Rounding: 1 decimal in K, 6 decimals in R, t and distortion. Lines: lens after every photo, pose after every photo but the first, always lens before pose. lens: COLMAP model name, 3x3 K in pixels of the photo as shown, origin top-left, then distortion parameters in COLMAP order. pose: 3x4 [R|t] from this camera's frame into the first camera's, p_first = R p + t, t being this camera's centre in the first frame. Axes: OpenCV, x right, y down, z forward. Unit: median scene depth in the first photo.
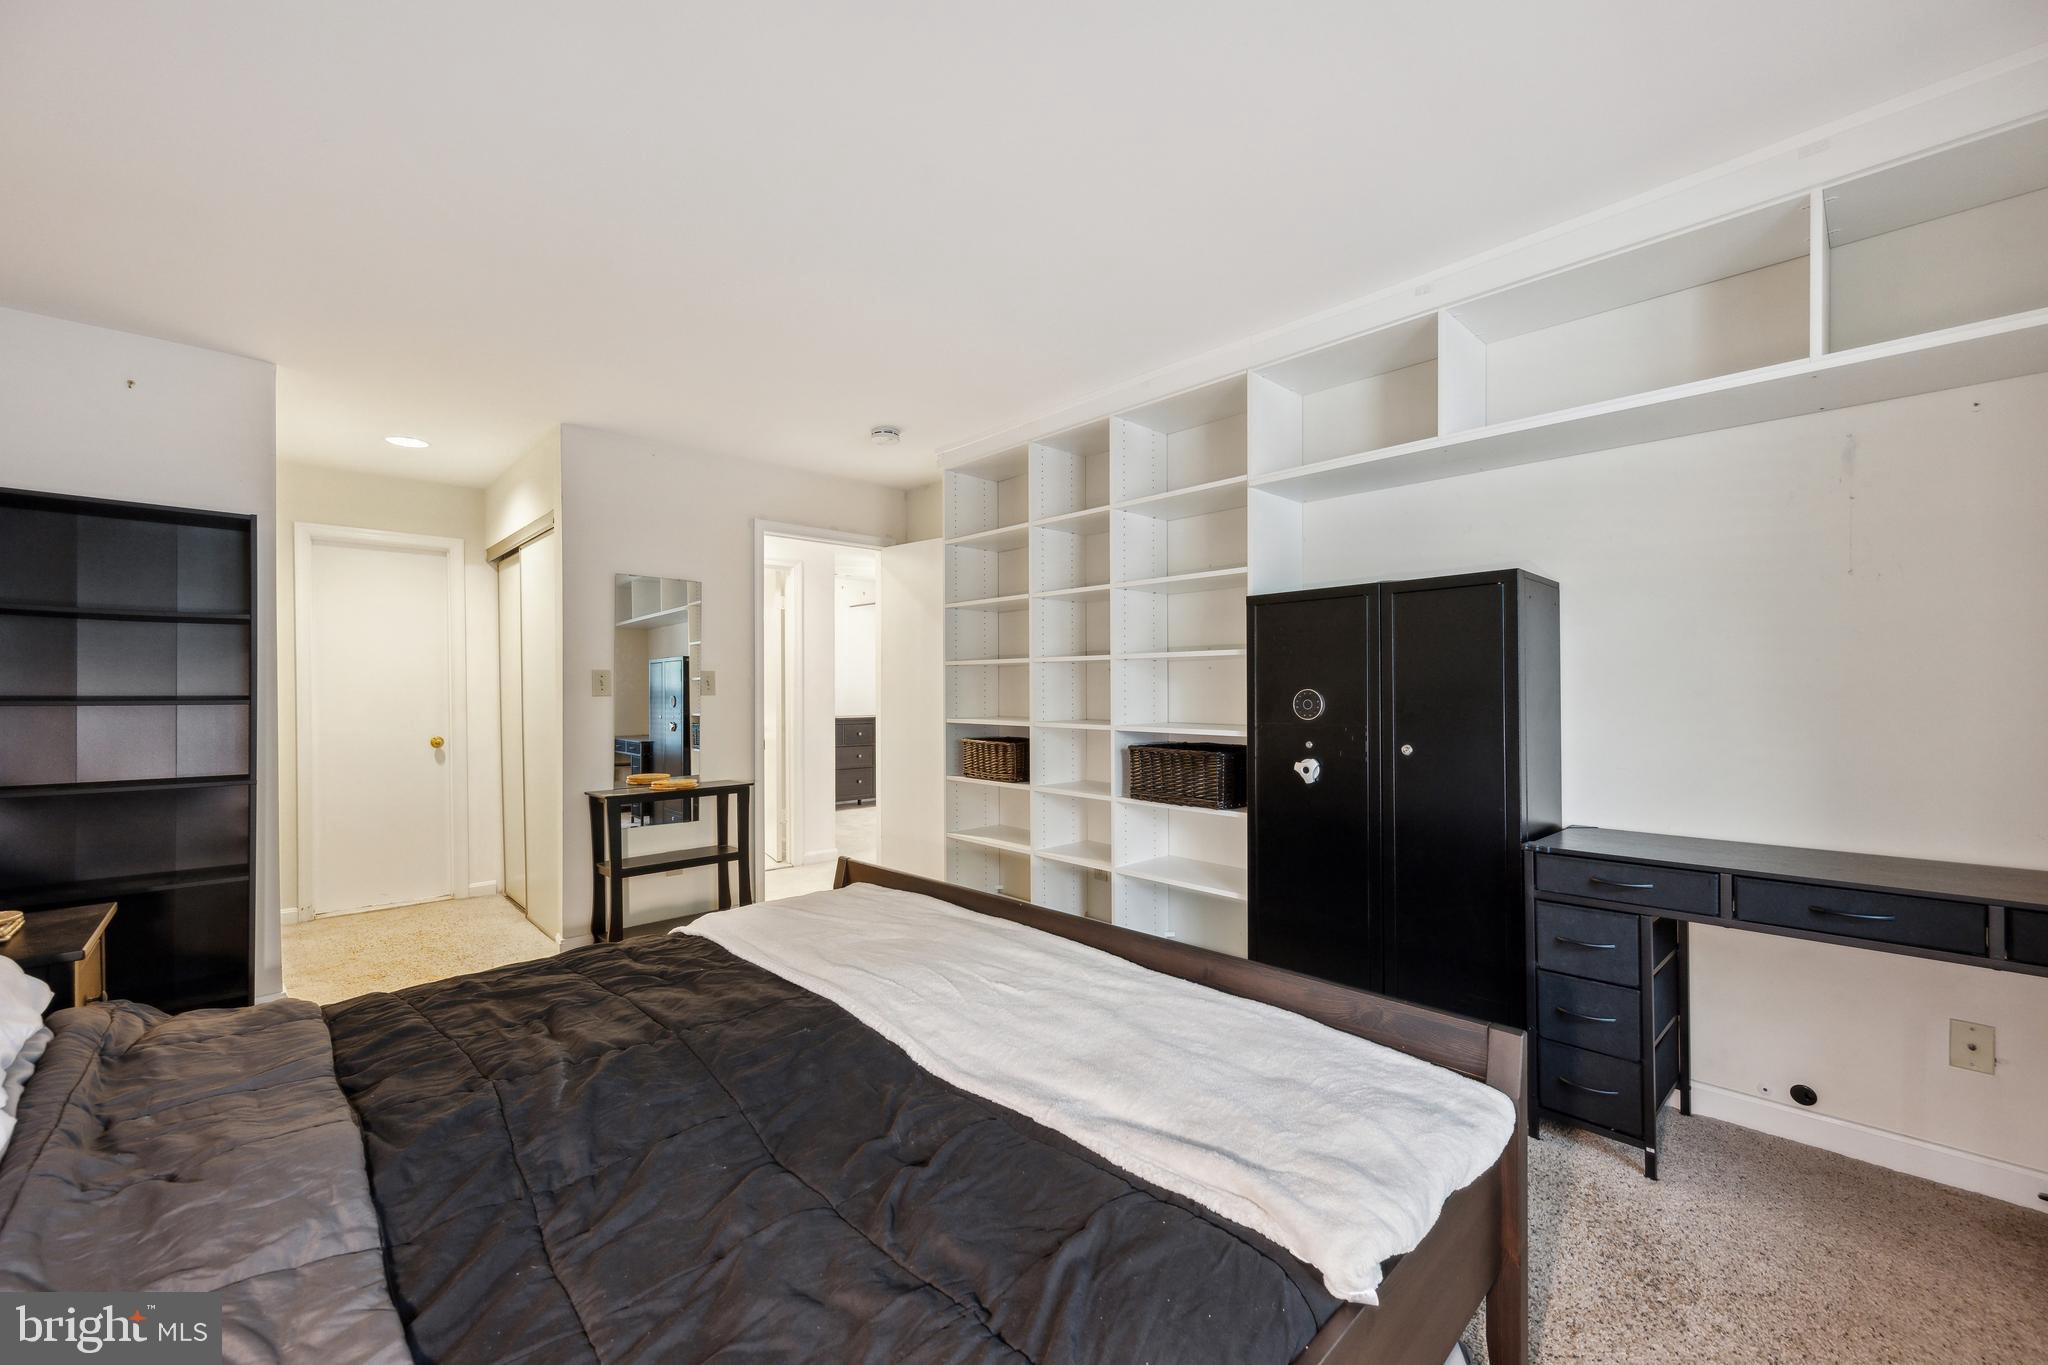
lens RADIAL K [[810.6, 0, 1012.1], [0, 810.6, 687.7], [0, 0, 1]] dist [-0.000192, -0.000040]
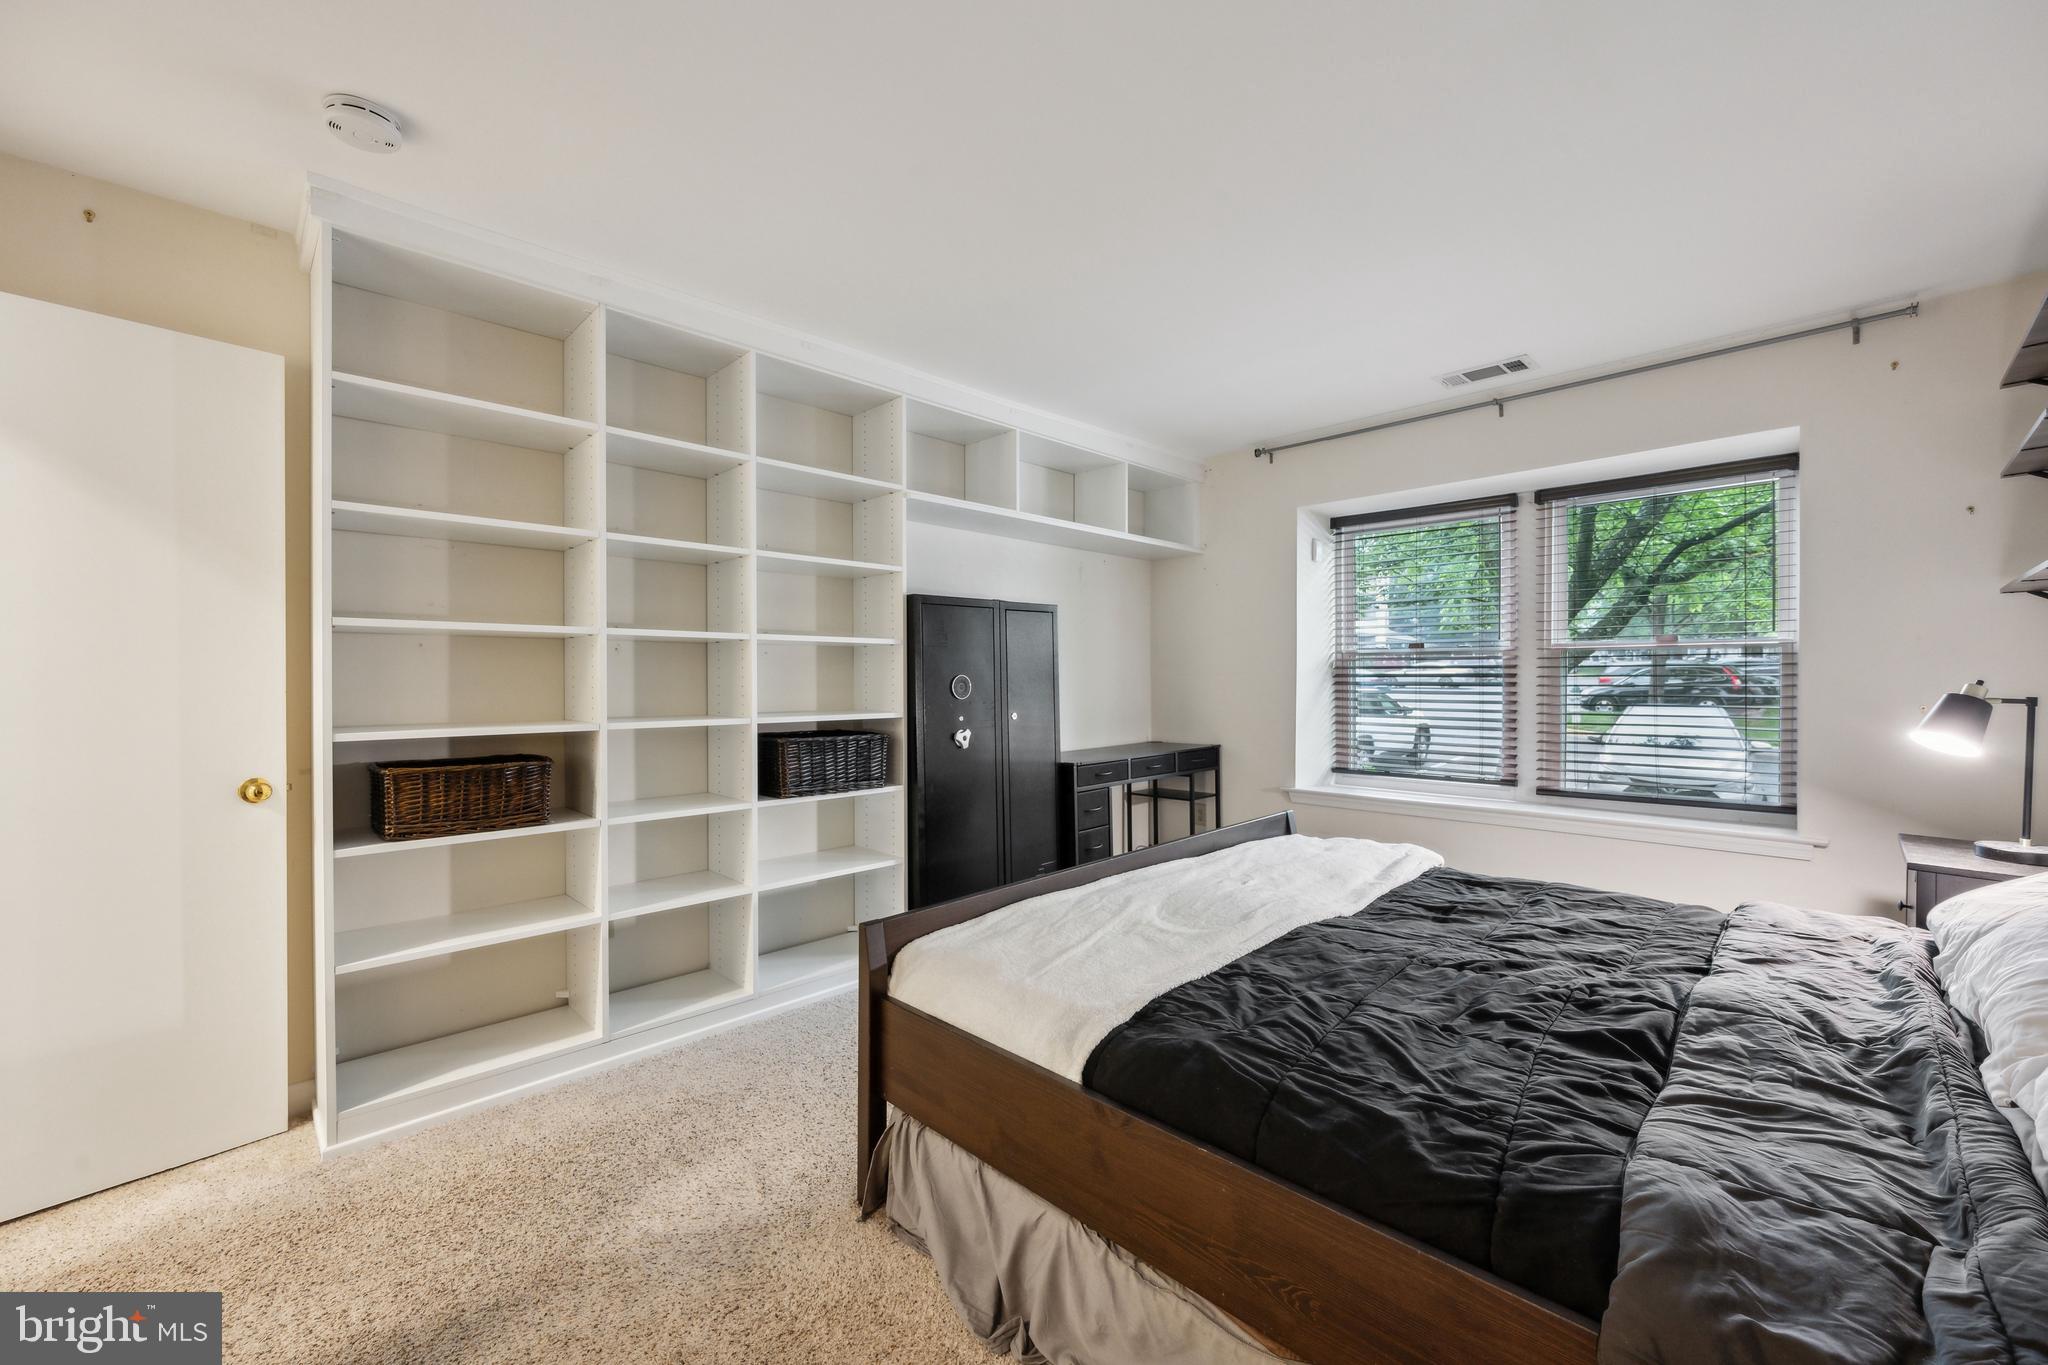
lens RADIAL K [[810.6, 0, 1017.3], [0, 810.6, 681.6], [0, 0, 1]] dist [-0.000192, -0.000040]
pose [[-0.029807, 0.003869, 0.999548, -0.830039], [0.006692, 0.999971, -0.003671, 0.015683], [-0.999533, 0.006580, -0.029832, 0.858359]]
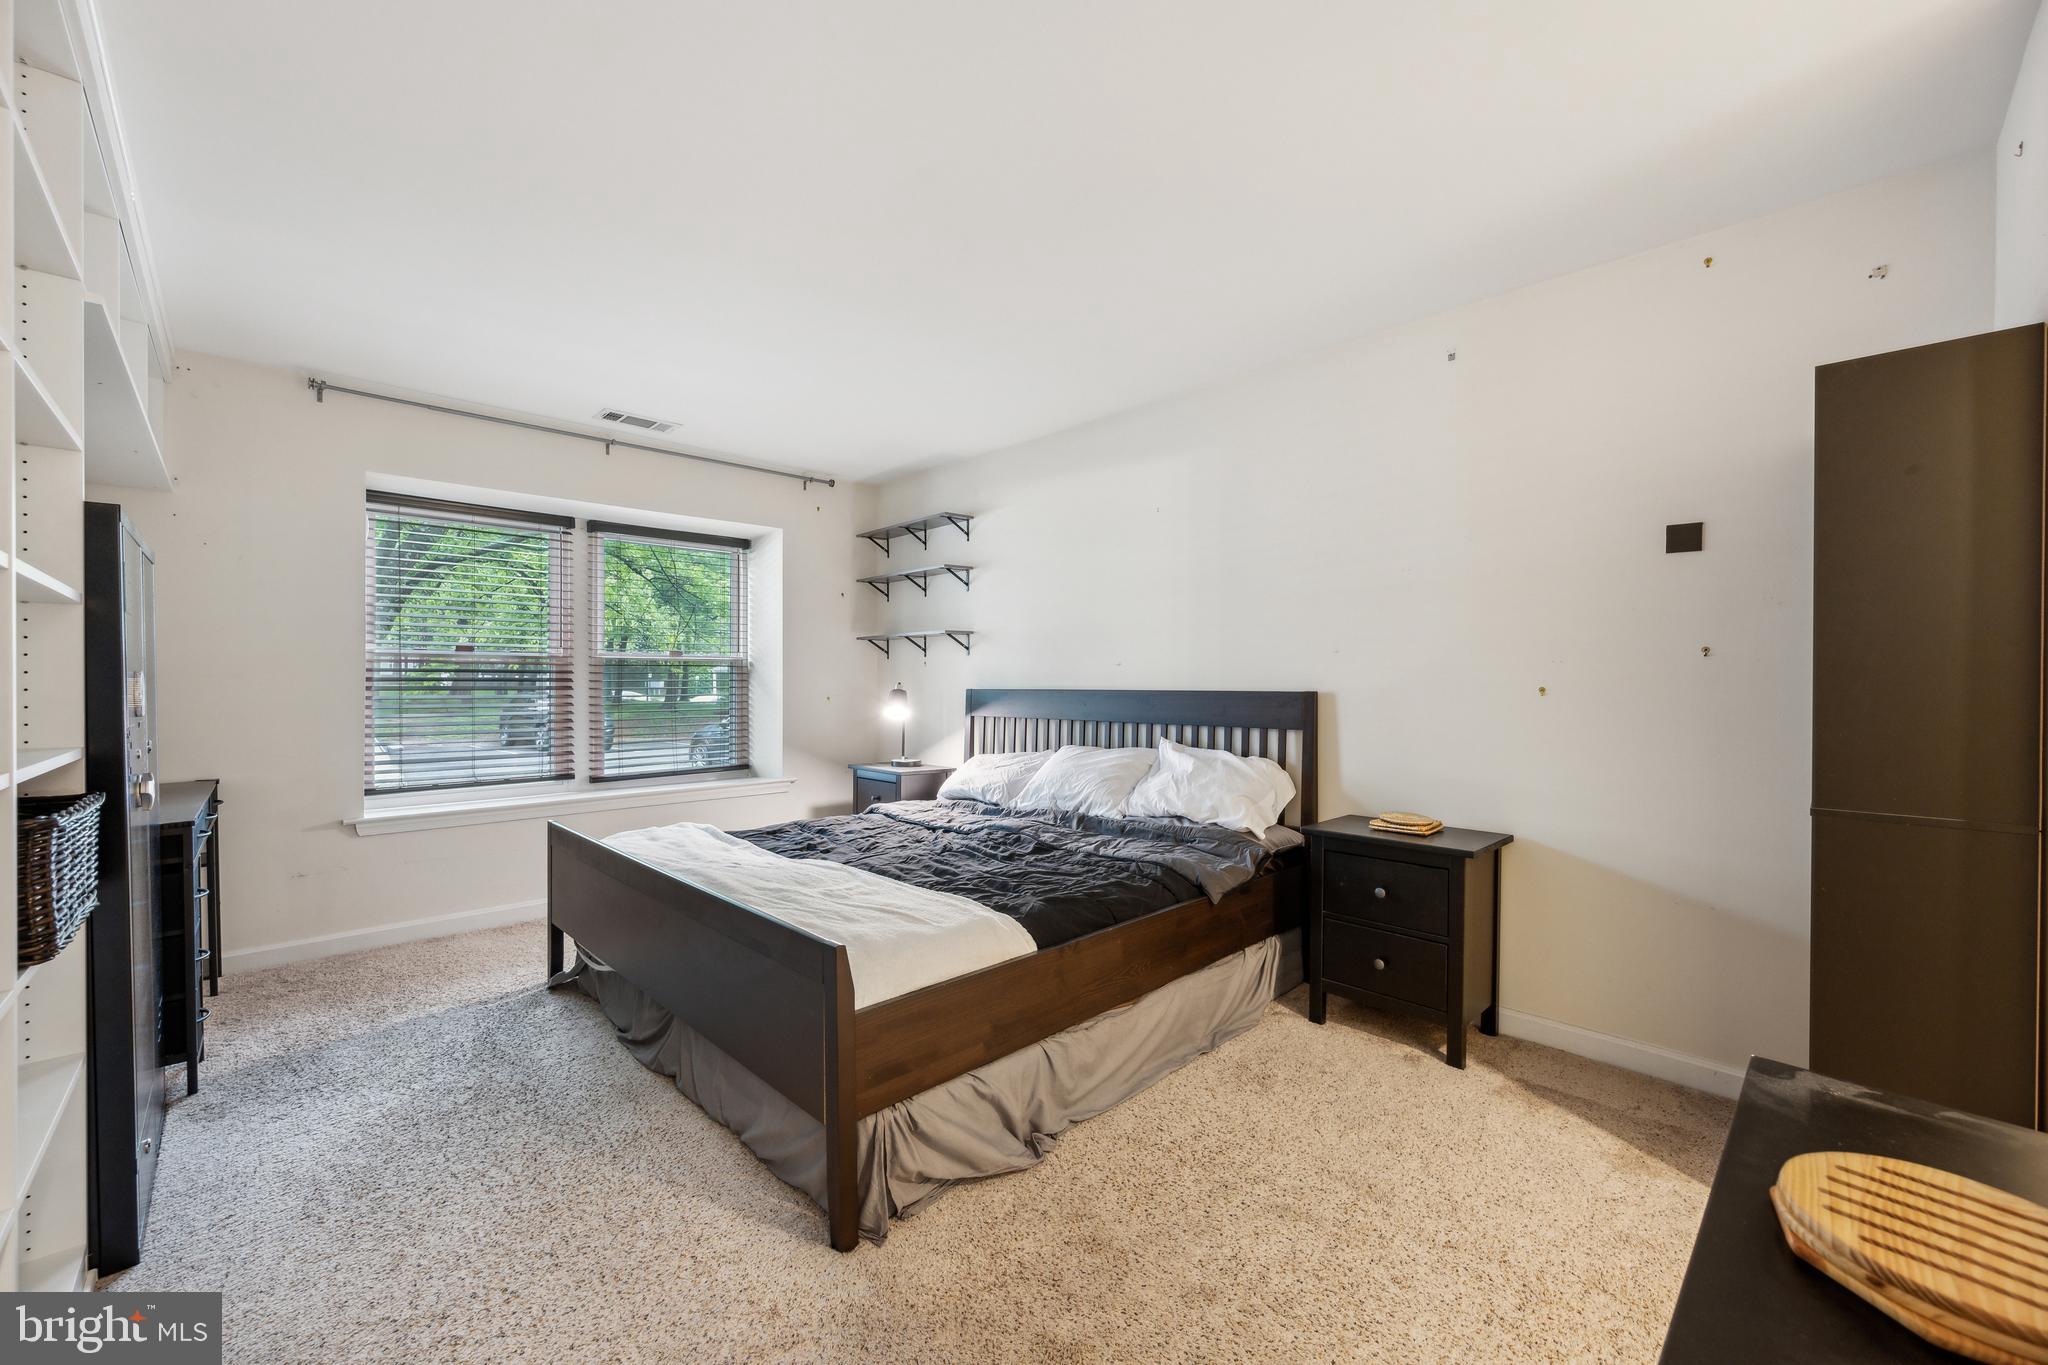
lens RADIAL K [[810.6, 0, 1030.8], [0, 810.6, 682.3], [0, 0, 1]] dist [-0.000192, -0.000040]
pose [[-0.999540, 0.012898, -0.027462, -0.332434], [0.012805, 0.999912, 0.003593, 0.016212], [0.027506, 0.003239, -0.999616, 1.505720]]
